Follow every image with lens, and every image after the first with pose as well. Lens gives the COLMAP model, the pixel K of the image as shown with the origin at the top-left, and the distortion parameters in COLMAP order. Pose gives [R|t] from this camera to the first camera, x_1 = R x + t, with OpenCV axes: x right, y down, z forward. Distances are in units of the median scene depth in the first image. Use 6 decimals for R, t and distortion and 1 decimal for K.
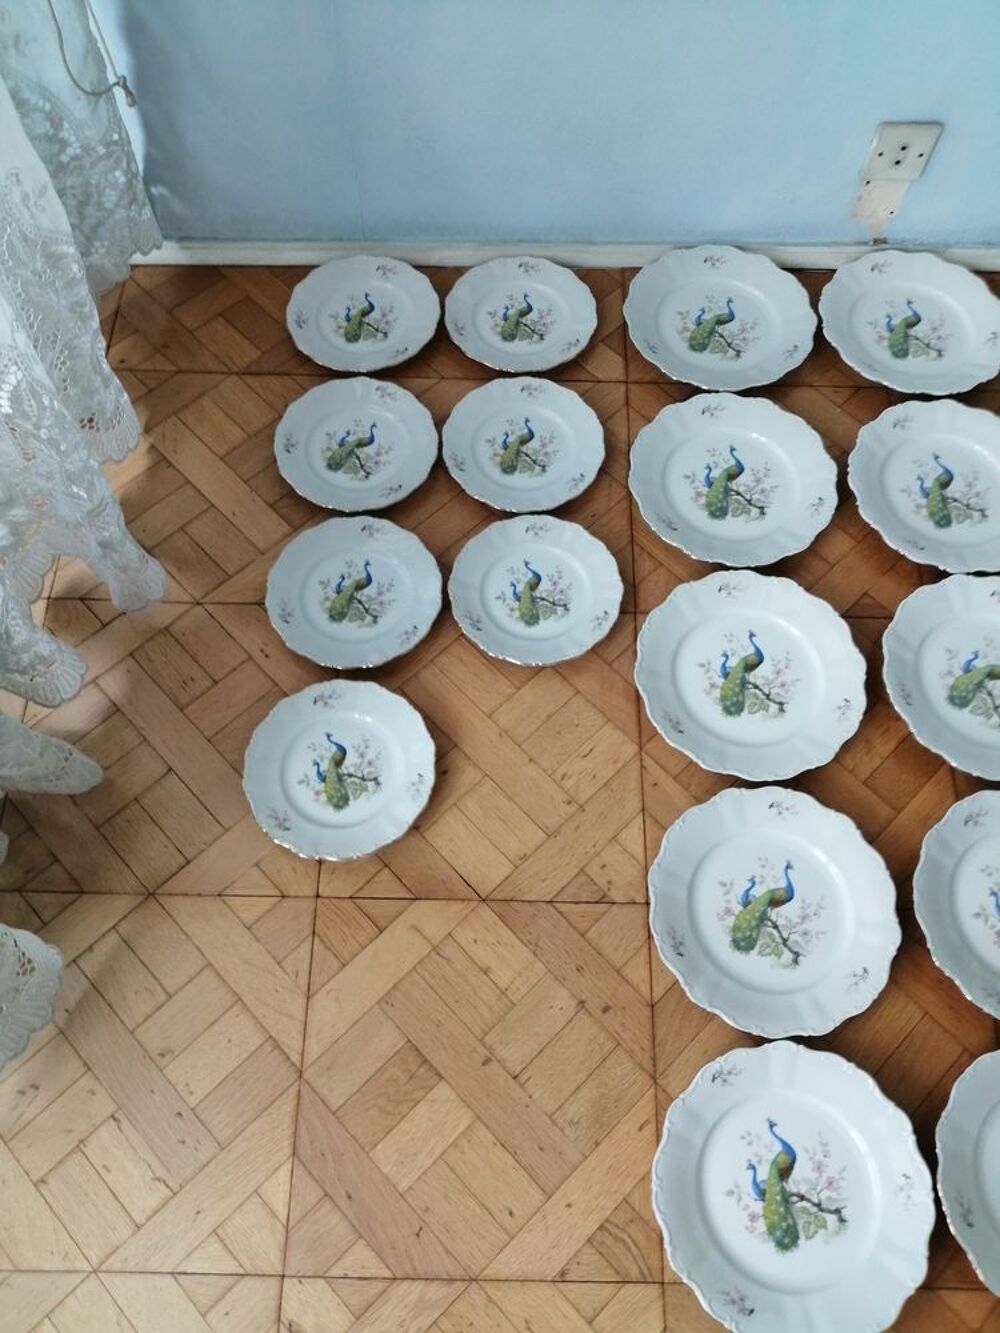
lens RADIAL K [[1007.2, 0, 500.0], [0, 1007.2, 666.5], [0, 0, 1]] dist [0.052472, -0.096704]
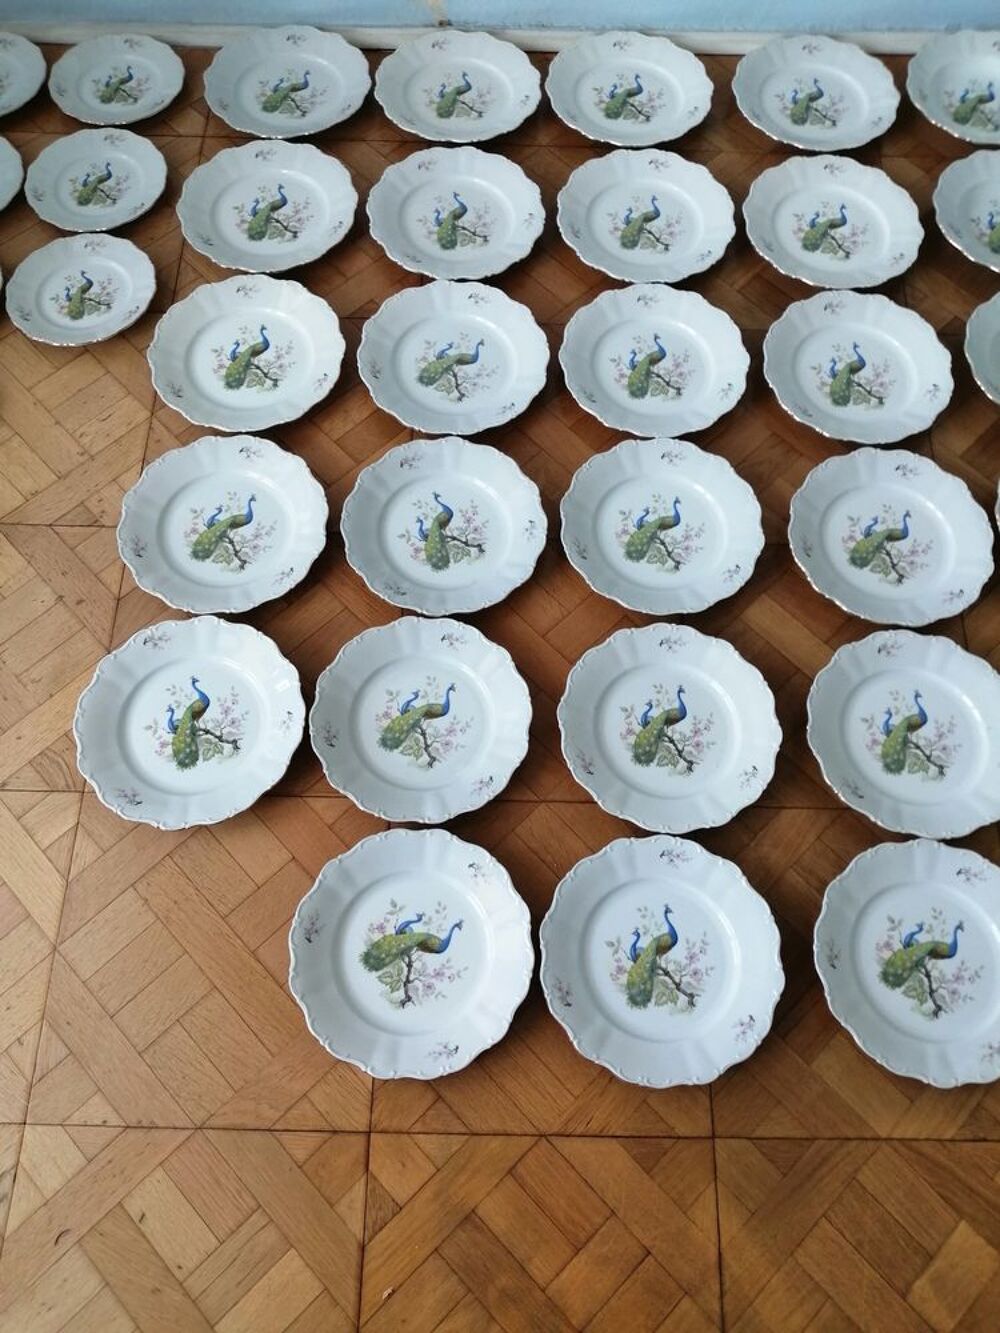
lens RADIAL K [[1031.8, 0, 525.0], [0, 1031.8, 695.3], [0, 0, 1]] dist [0.008581, -0.007127]
pose [[0.999961, 0.006367, -0.006180, 0.579668], [-0.006277, 0.999876, 0.014417, 0.385836], [0.006271, -0.014378, 0.999877, -0.207355]]
